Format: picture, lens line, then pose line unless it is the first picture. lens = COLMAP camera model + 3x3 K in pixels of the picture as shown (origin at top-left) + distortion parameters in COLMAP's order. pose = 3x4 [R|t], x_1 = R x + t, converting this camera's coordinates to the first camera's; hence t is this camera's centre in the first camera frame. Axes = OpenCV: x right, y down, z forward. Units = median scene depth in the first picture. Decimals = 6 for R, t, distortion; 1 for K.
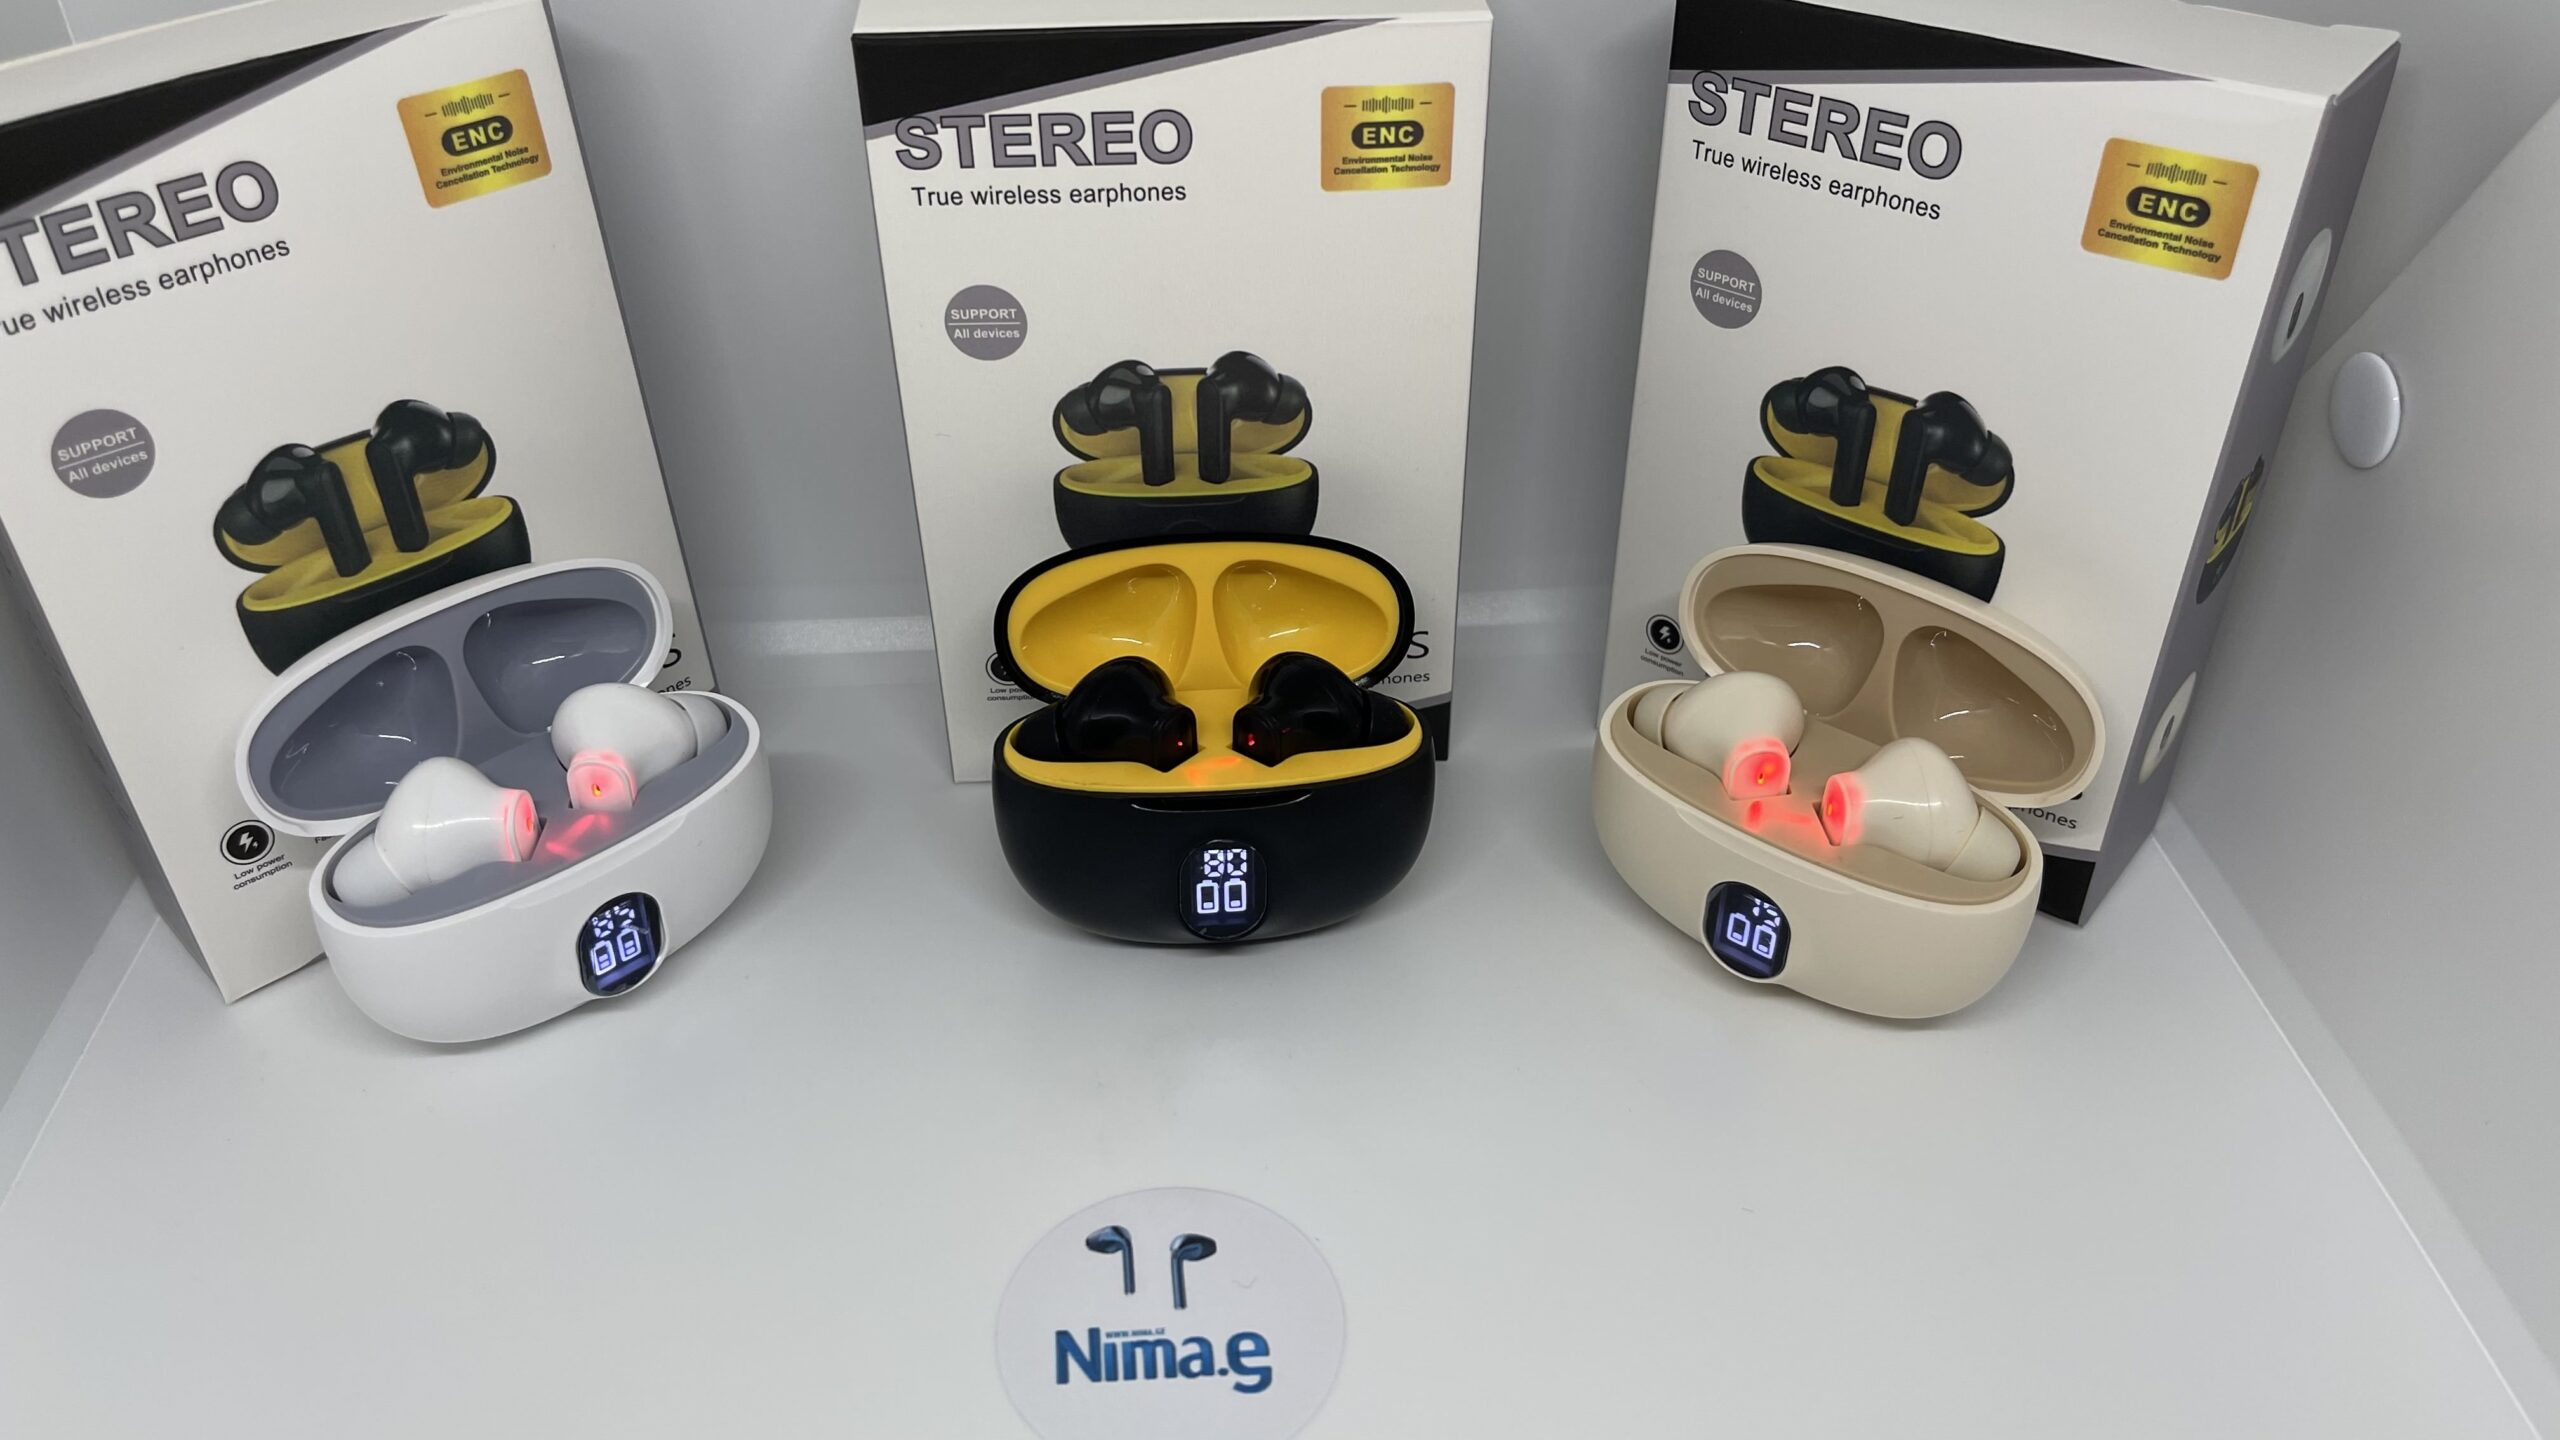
lens RADIAL K [[1997.1, 0, 1274.8], [0, 1997.1, 721.0], [0, 0, 1]] dist [0.030340, -0.091948]
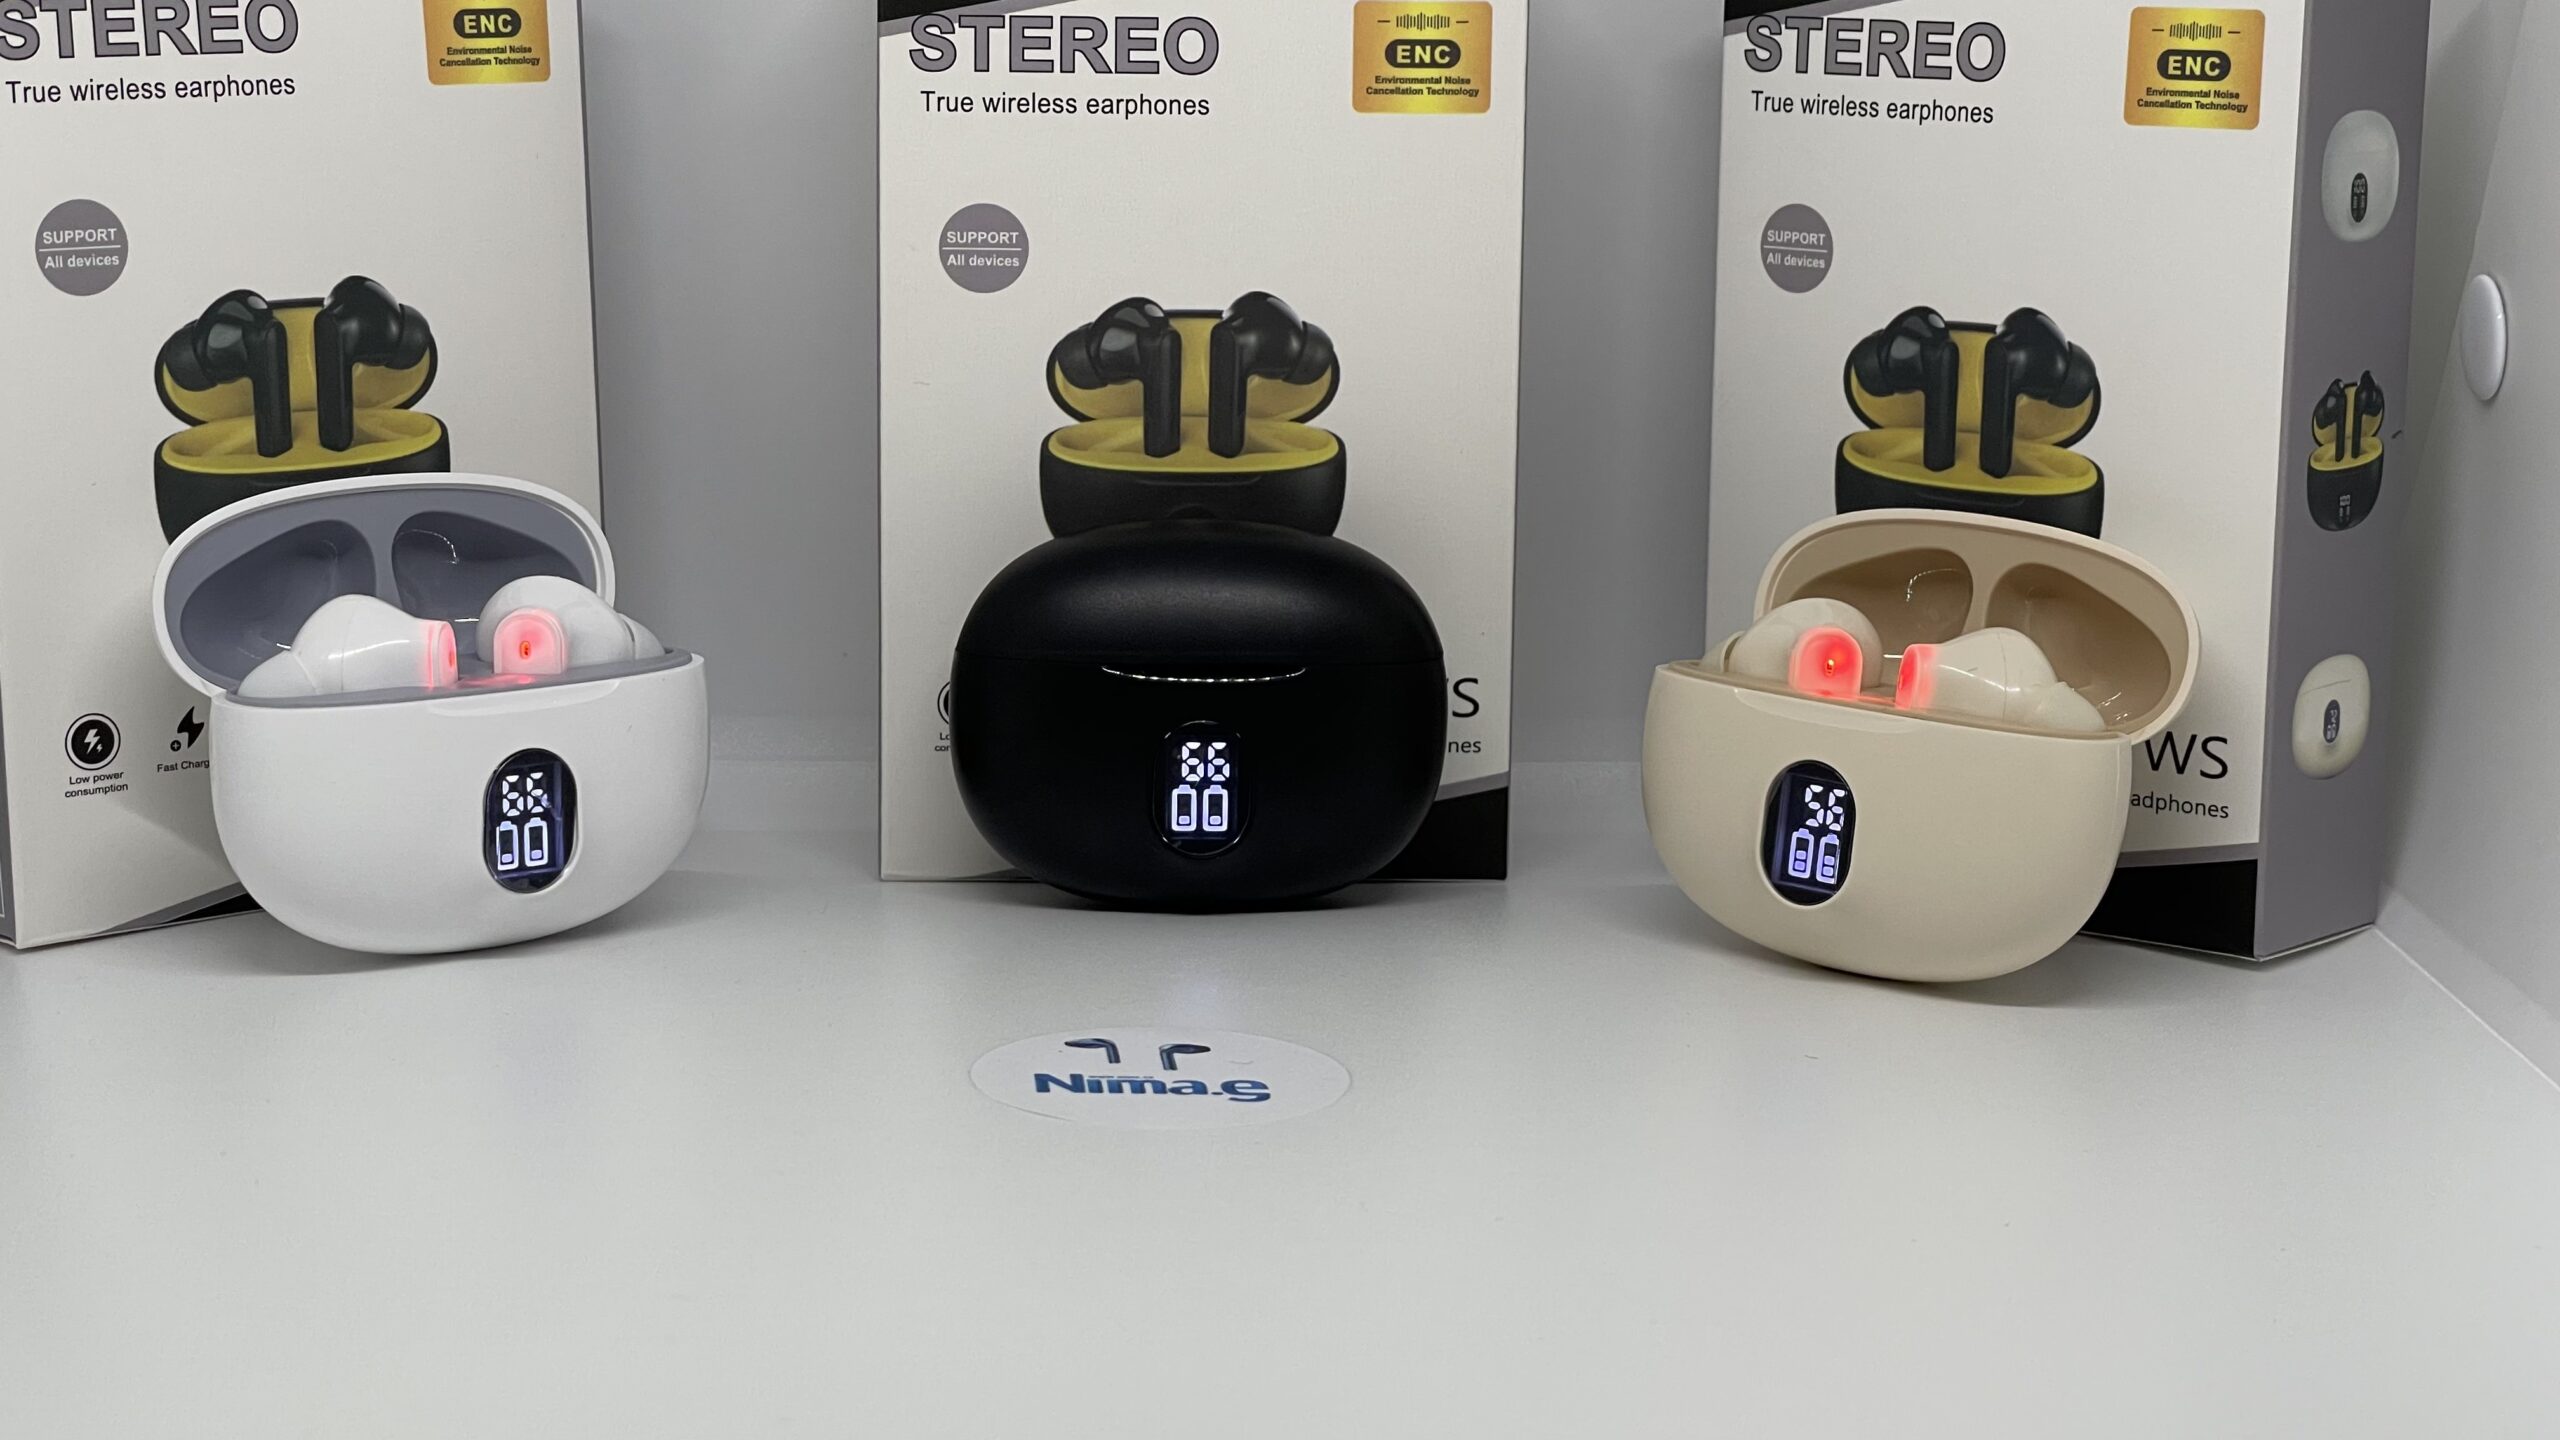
lens RADIAL K [[4780.2, 0, 1280.0], [0, 4780.2, 720.0], [0, 0, 1]] dist [0.015717, 0.079971]
pose [[0.999661, 0.025007, -0.007274, 0.012598], [-0.025703, 0.902342, -0.430253, 0.964728], [-0.004195, 0.430294, 0.902679, -0.910850]]
